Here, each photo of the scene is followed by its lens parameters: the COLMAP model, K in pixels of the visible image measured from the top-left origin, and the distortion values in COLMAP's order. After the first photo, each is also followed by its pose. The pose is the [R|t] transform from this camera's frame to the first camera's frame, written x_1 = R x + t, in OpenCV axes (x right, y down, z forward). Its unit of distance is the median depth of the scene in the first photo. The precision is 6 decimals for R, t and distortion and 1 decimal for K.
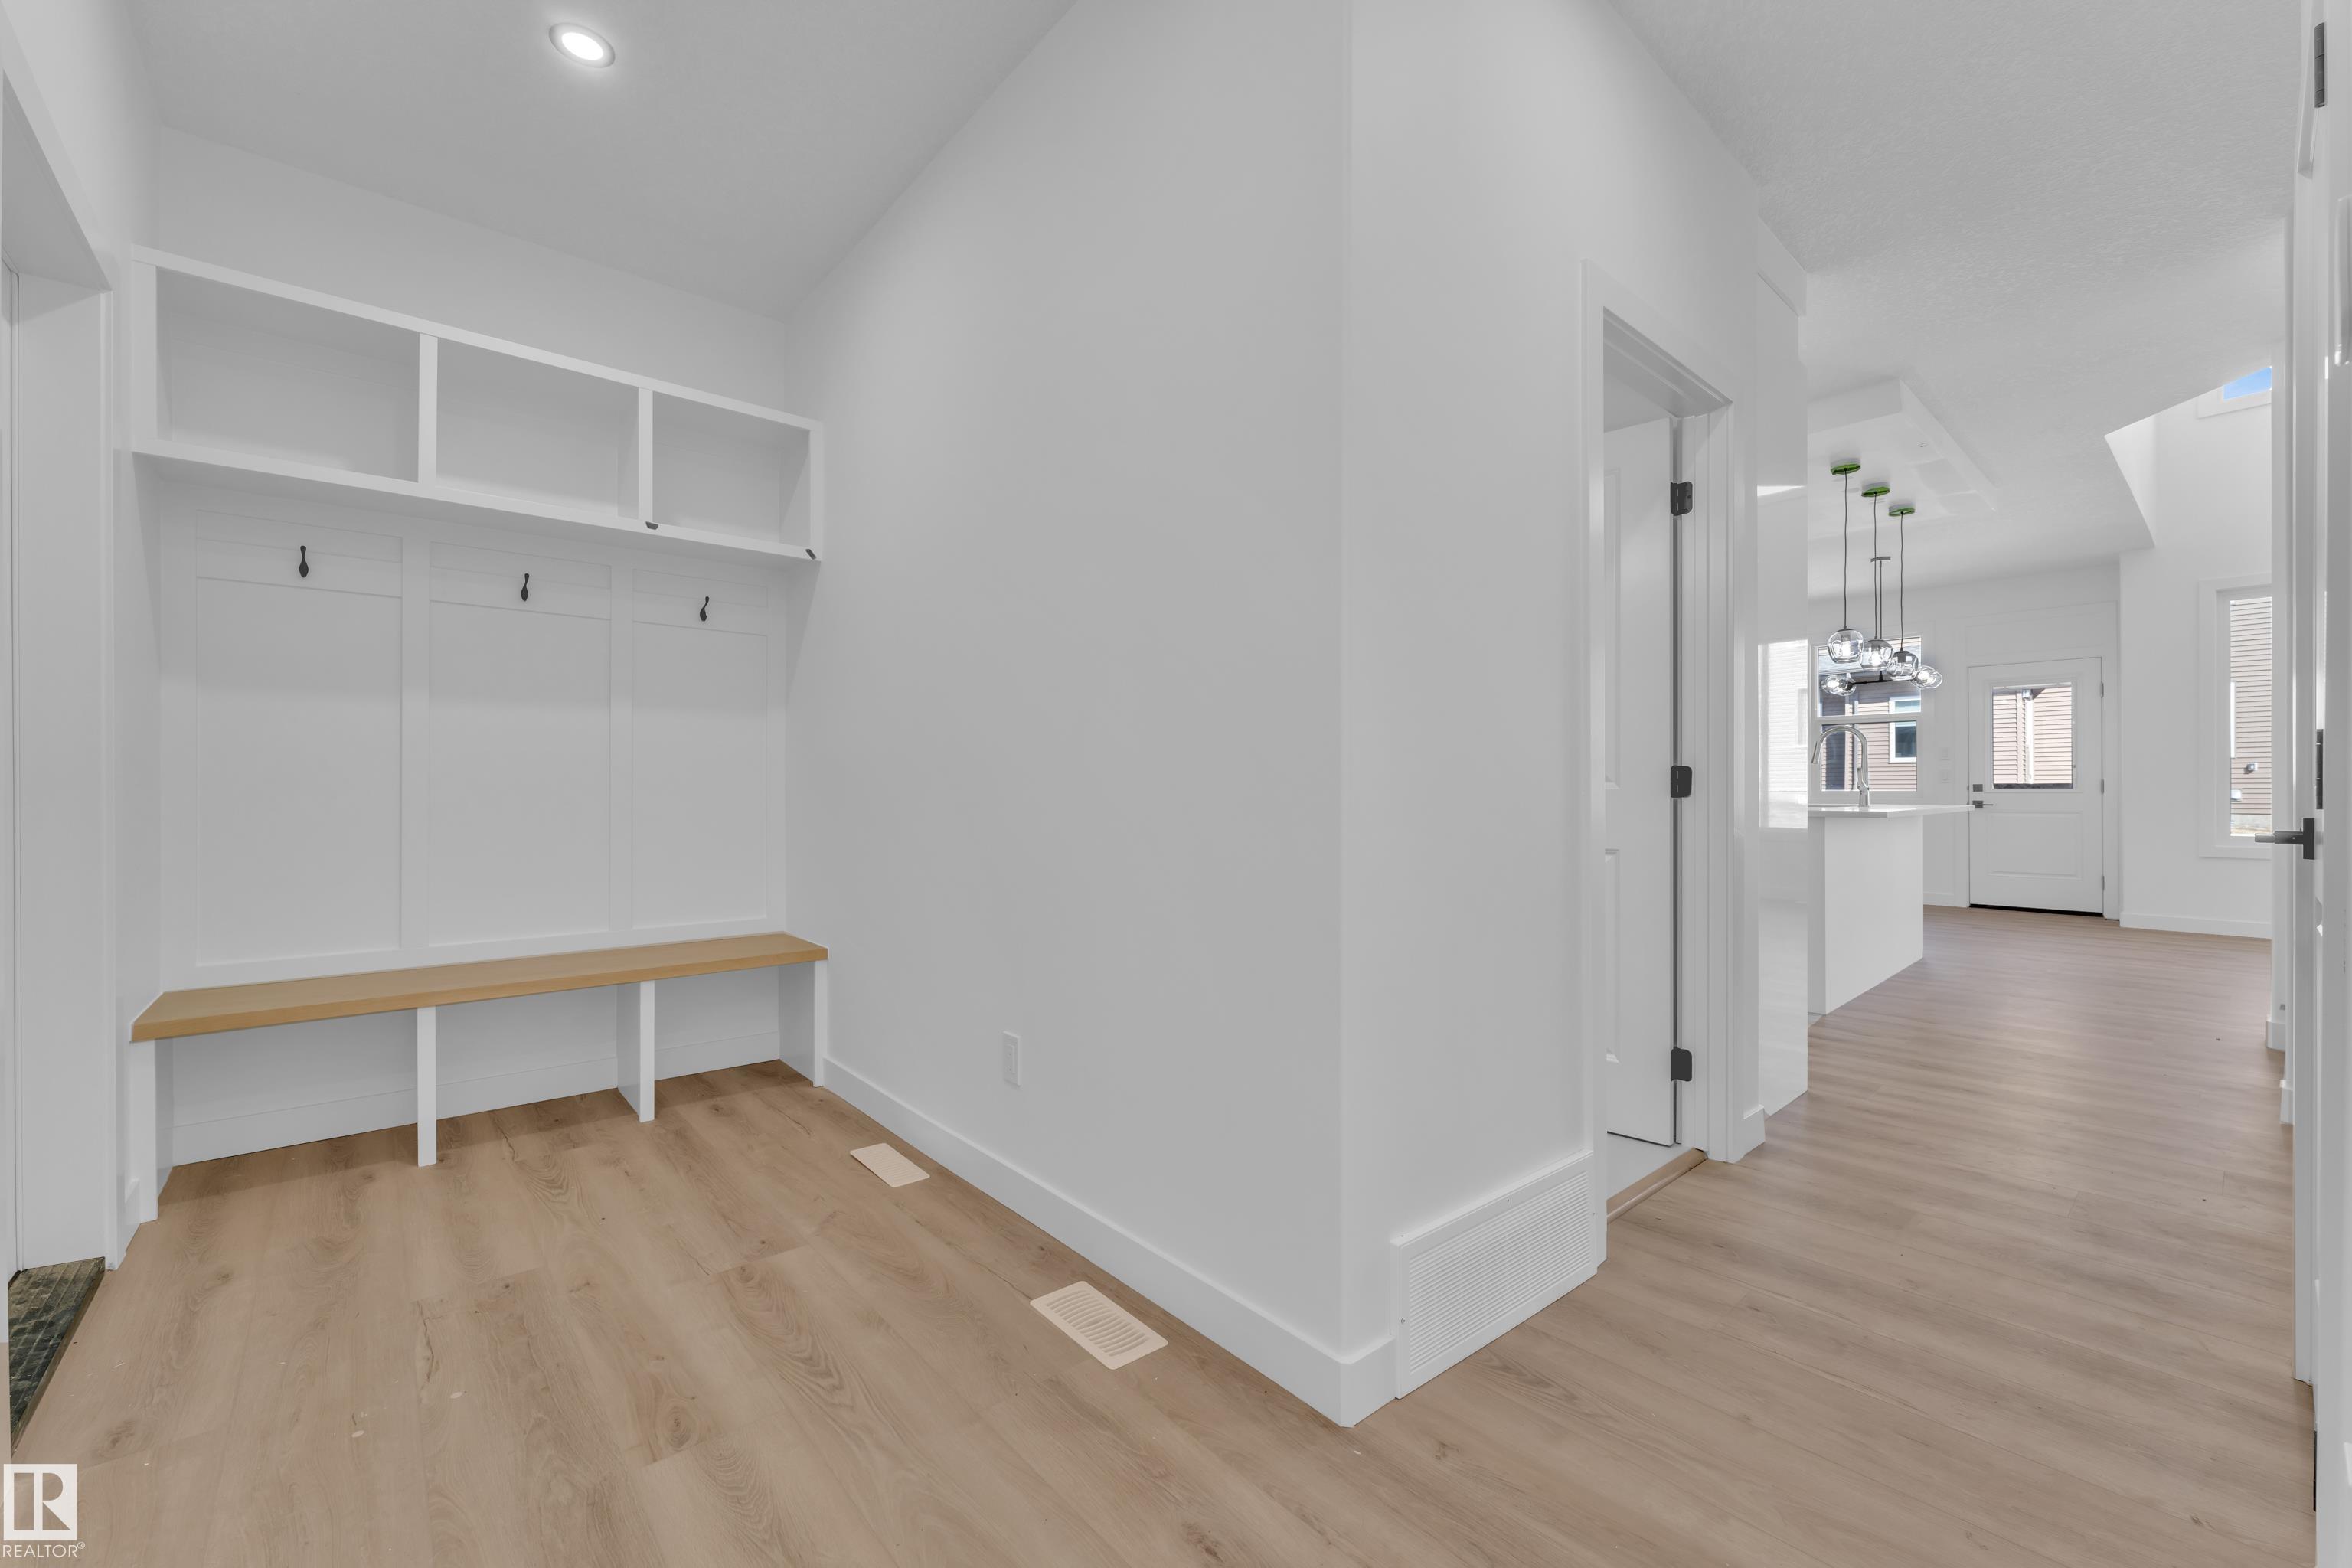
lens RADIAL K [[934.4, 0, 1166.7], [0, 934.4, 785.9], [0, 0, 1]] dist [-0.000975, 0.000073]
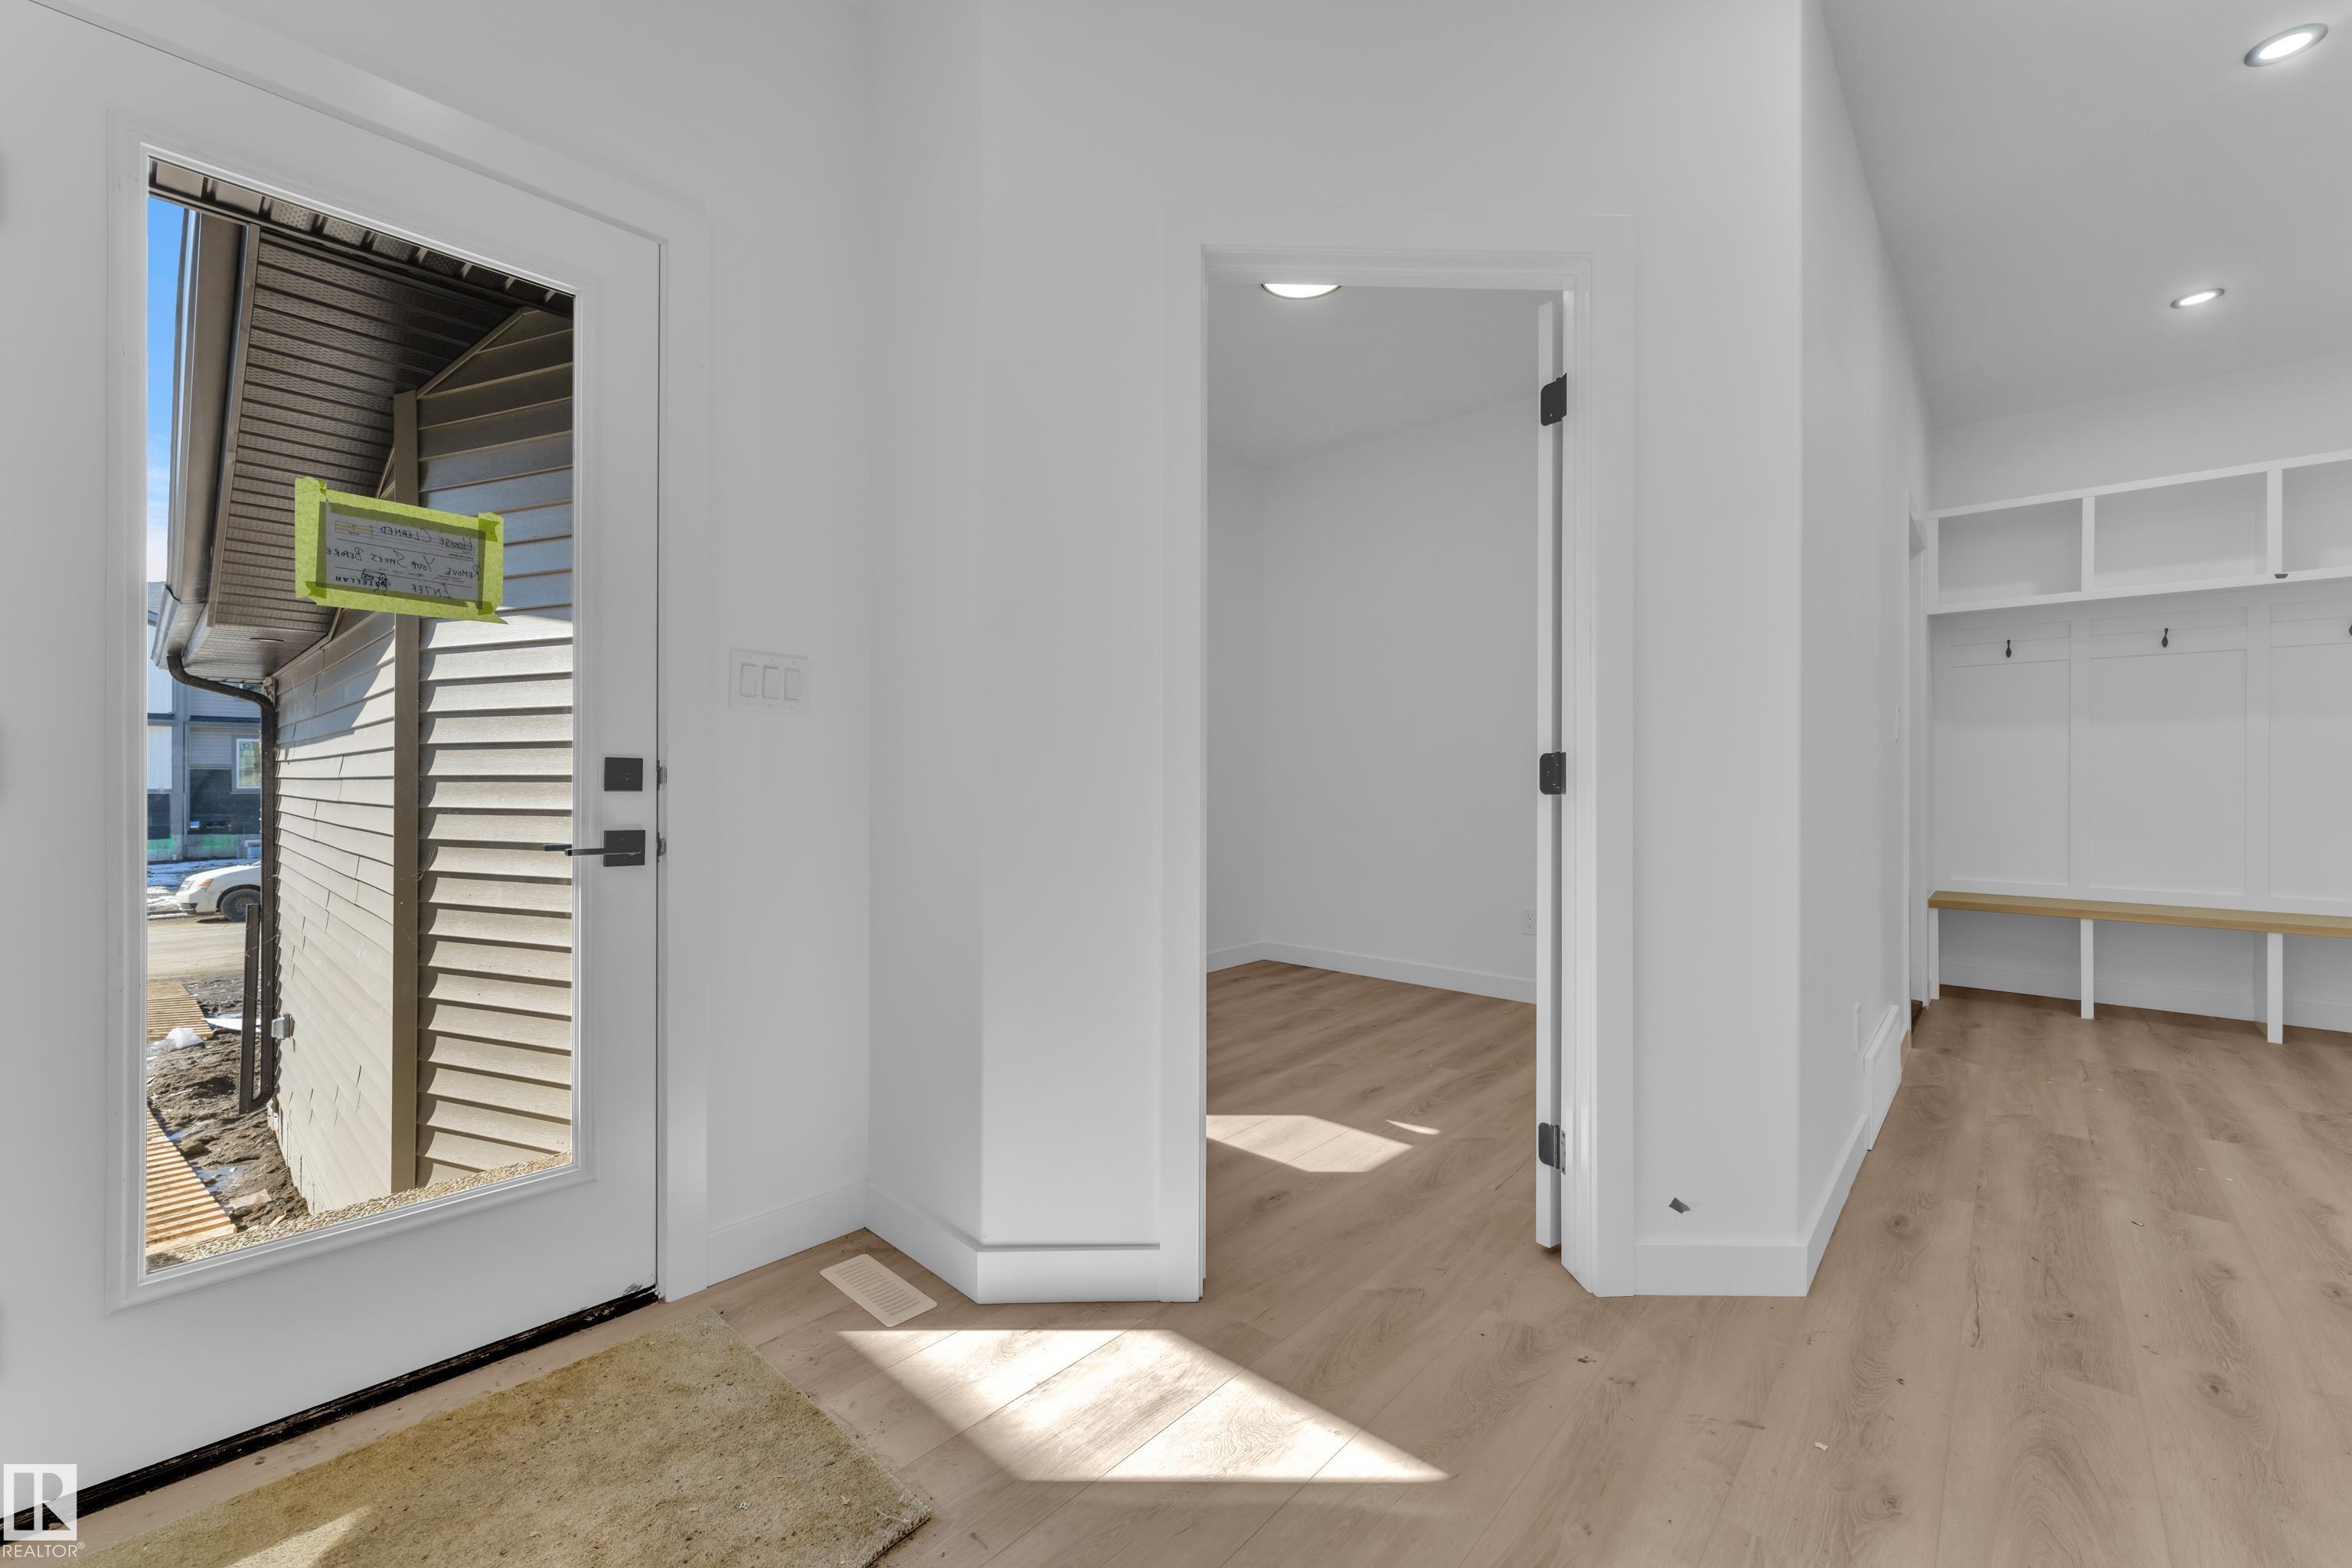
lens RADIAL K [[948.5, 0, 1175.1], [0, 948.5, 774.8], [0, 0, 1]] dist [0.001238, 0.000239]
pose [[0.128762, -0.000461, -0.991675, 0.598352], [0.001464, 0.999999, -0.000274, -0.011510], [0.991674, -0.001417, 0.128762, -0.732682]]
